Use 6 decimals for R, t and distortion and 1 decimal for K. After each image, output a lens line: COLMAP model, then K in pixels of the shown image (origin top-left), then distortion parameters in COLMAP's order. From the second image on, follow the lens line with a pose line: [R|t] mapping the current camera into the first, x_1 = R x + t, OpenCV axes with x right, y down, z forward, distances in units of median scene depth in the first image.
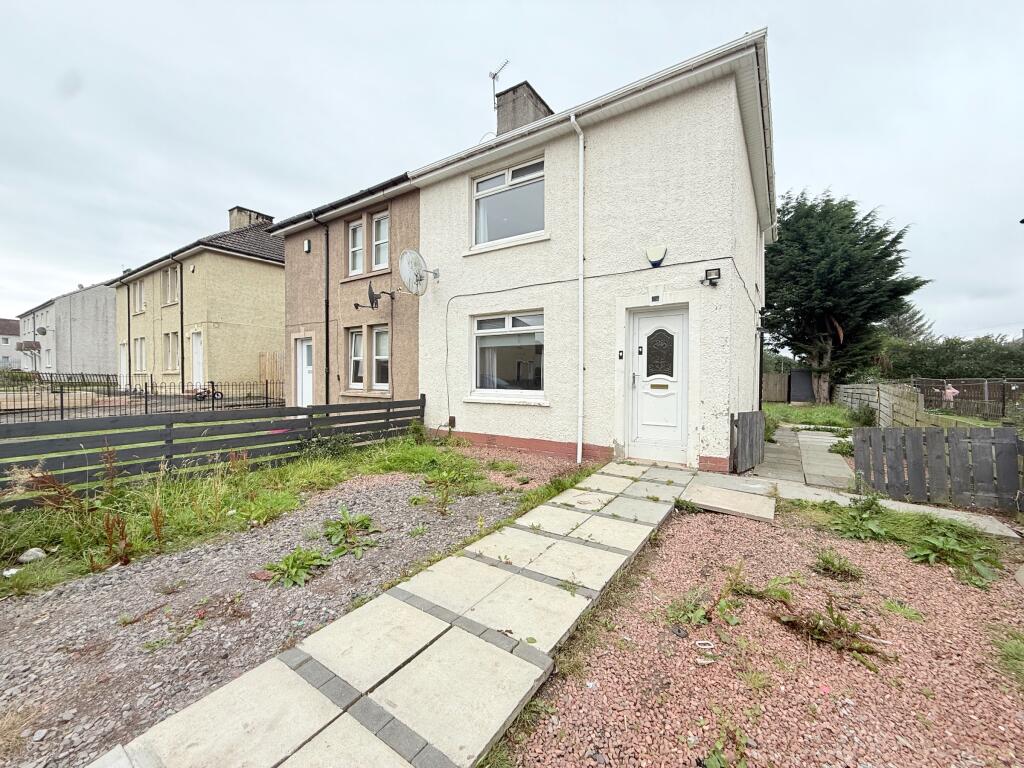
lens RADIAL K [[406.4, 0, 510.1], [0, 406.4, 385.9], [0, 0, 1]] dist [0.000670, 0.000335]
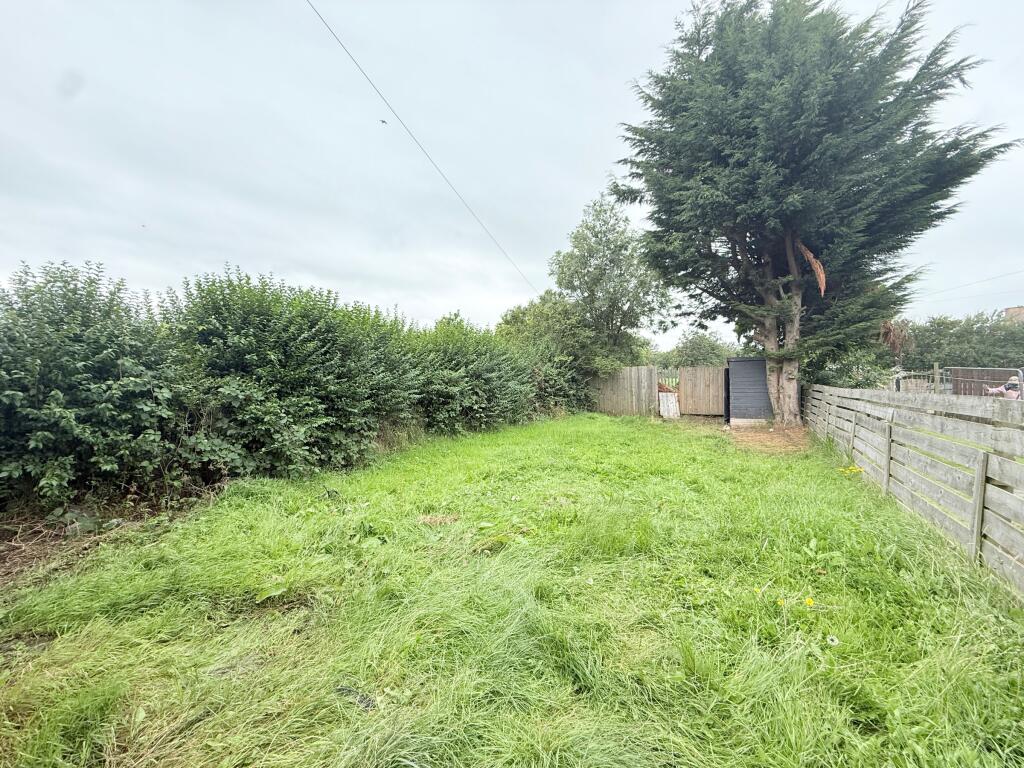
lens RADIAL K [[405.3, 0, 511.9], [0, 405.3, 389.3], [0, 0, 1]] dist [-0.000057, 0.000064]
pose [[0.997765, -0.033099, 0.058042, 1.003730], [0.033126, 0.999451, 0.000506, -0.024959], [-0.058027, 0.001418, 0.998314, 1.299887]]
